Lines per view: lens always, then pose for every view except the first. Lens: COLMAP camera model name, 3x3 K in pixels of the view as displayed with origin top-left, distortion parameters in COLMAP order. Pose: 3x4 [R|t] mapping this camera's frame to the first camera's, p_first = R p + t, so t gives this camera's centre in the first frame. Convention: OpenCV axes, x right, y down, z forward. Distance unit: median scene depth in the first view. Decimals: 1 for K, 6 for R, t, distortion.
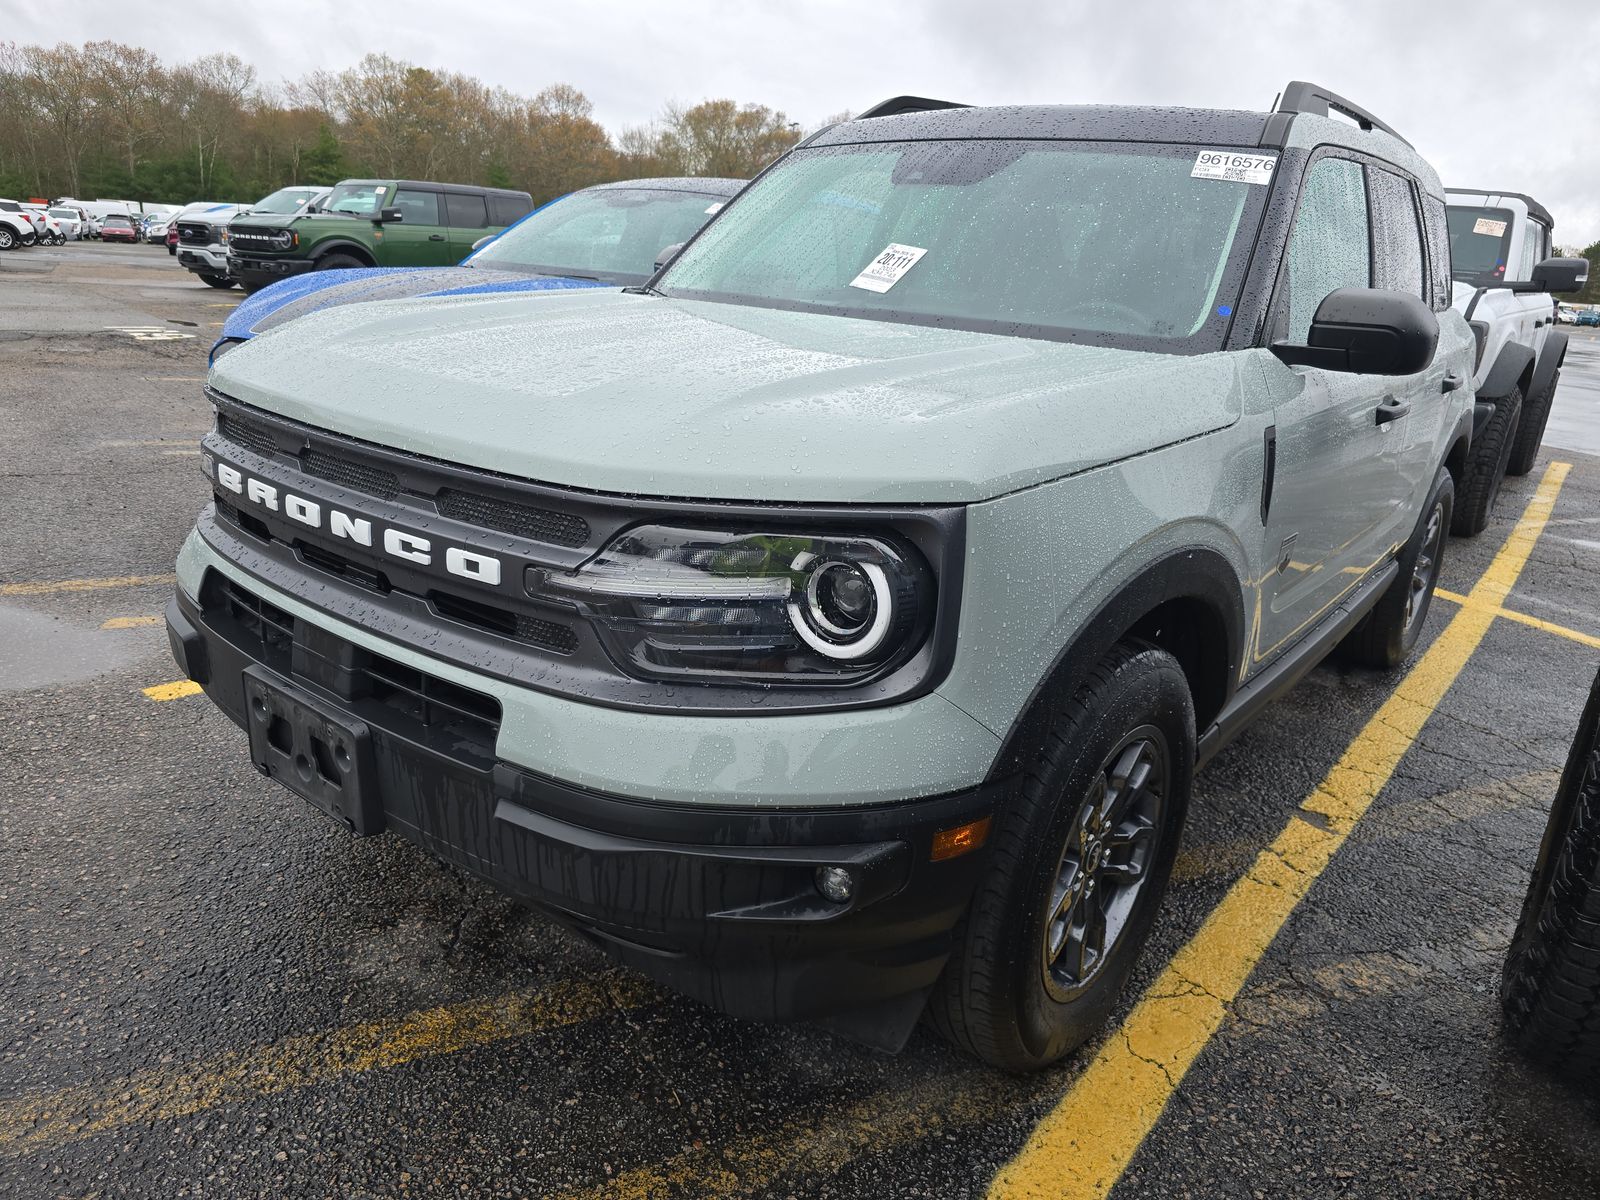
lens RADIAL K [[1066.9, 0, 794.4], [0, 1066.9, 602.1], [0, 0, 1]] dist [0.061760, -0.061140]
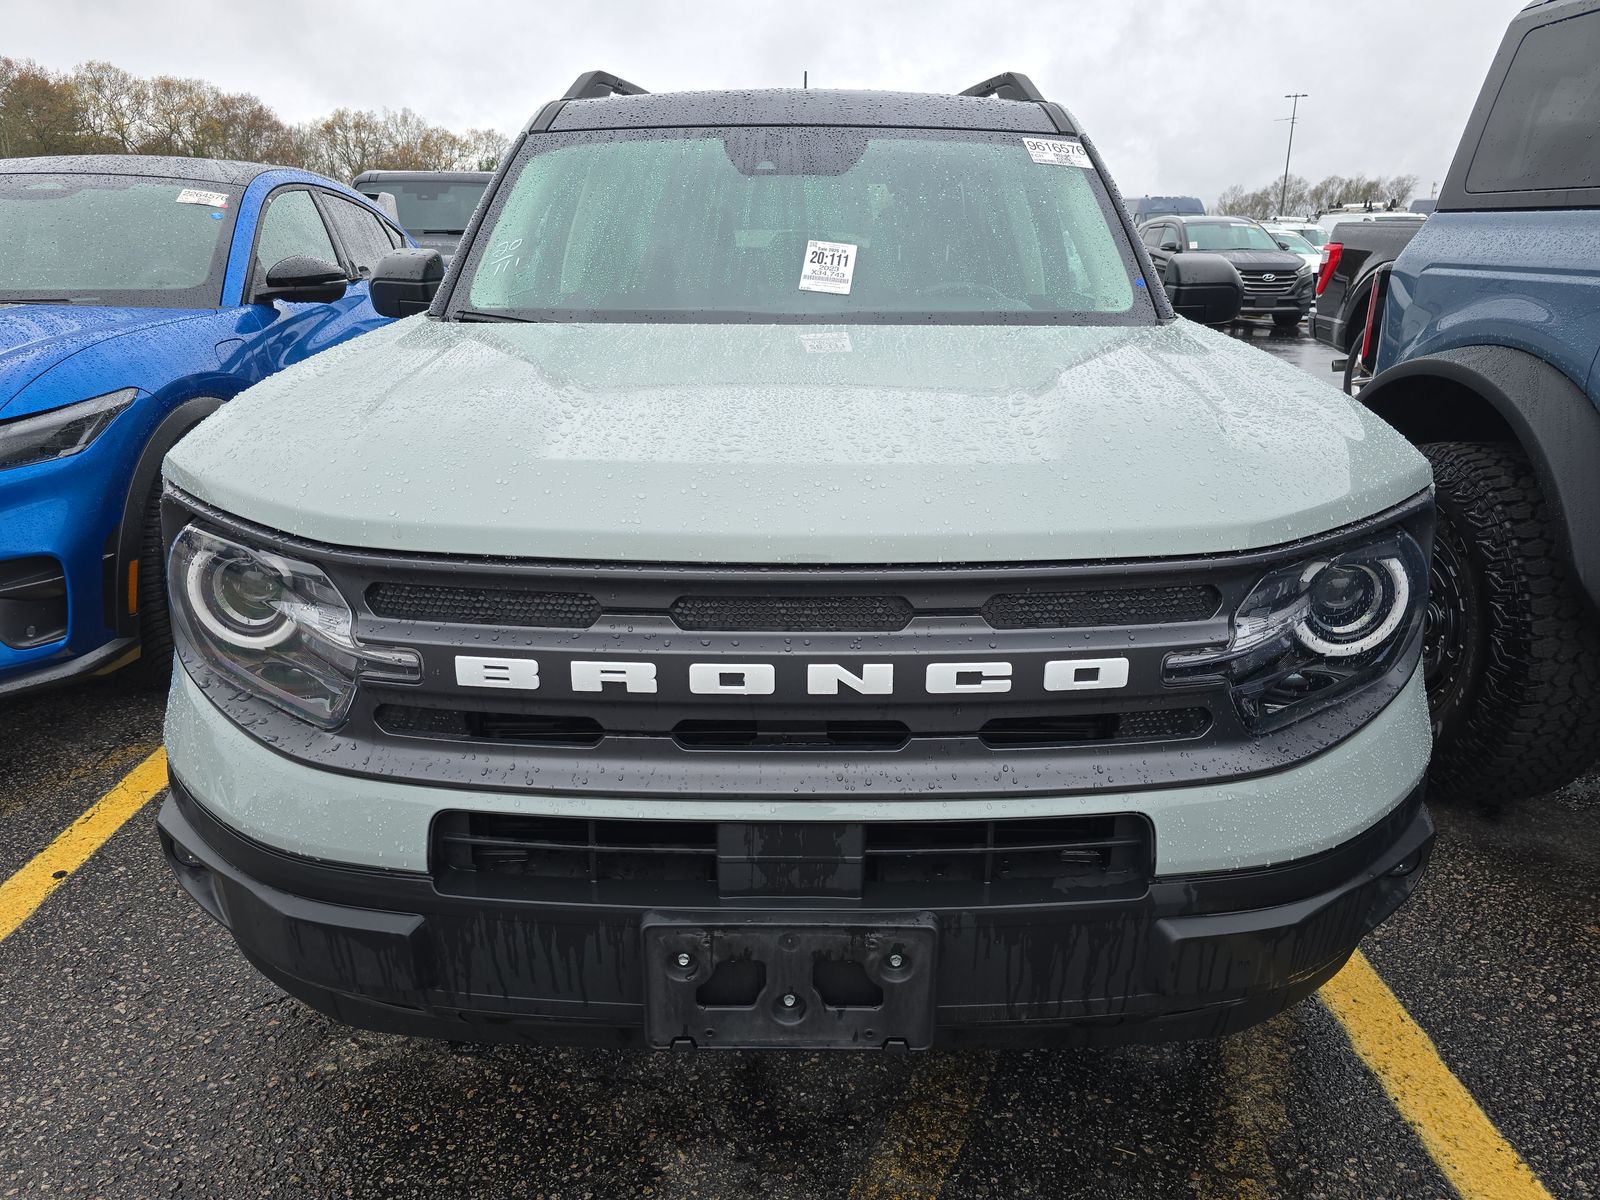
lens RADIAL K [[1066.9, 0, 794.4], [0, 1066.9, 602.1], [0, 0, 1]] dist [0.061760, -0.061140]
pose [[0.784828, -0.257997, 0.563456, -0.772525], [0.238134, 0.964966, 0.110149, -0.194034], [-0.572134, 0.047731, 0.818770, 0.360108]]
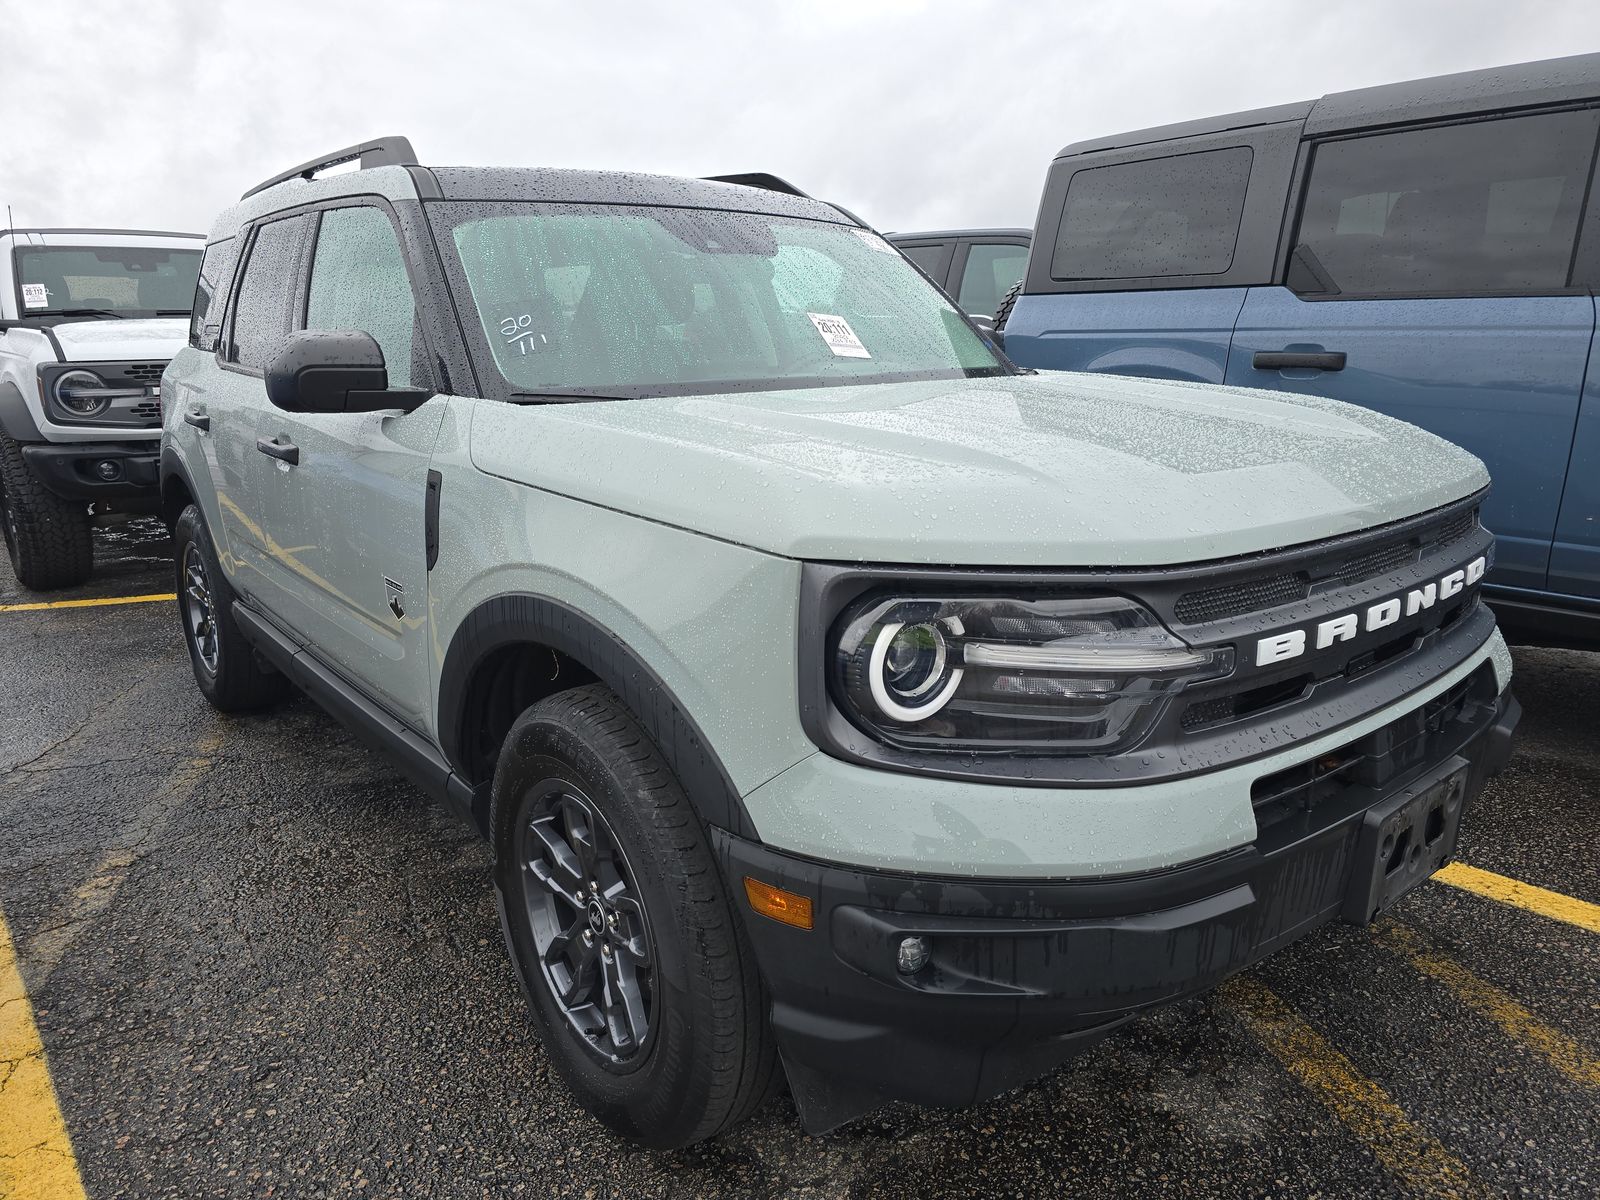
lens RADIAL K [[1066.9, 0, 794.4], [0, 1066.9, 602.1], [0, 0, 1]] dist [0.061760, -0.061140]
pose [[0.212912, -0.310819, 0.926315, -1.373703], [0.332470, 0.914527, 0.230446, -0.463898], [-0.918767, 0.258907, 0.298052, 1.125536]]
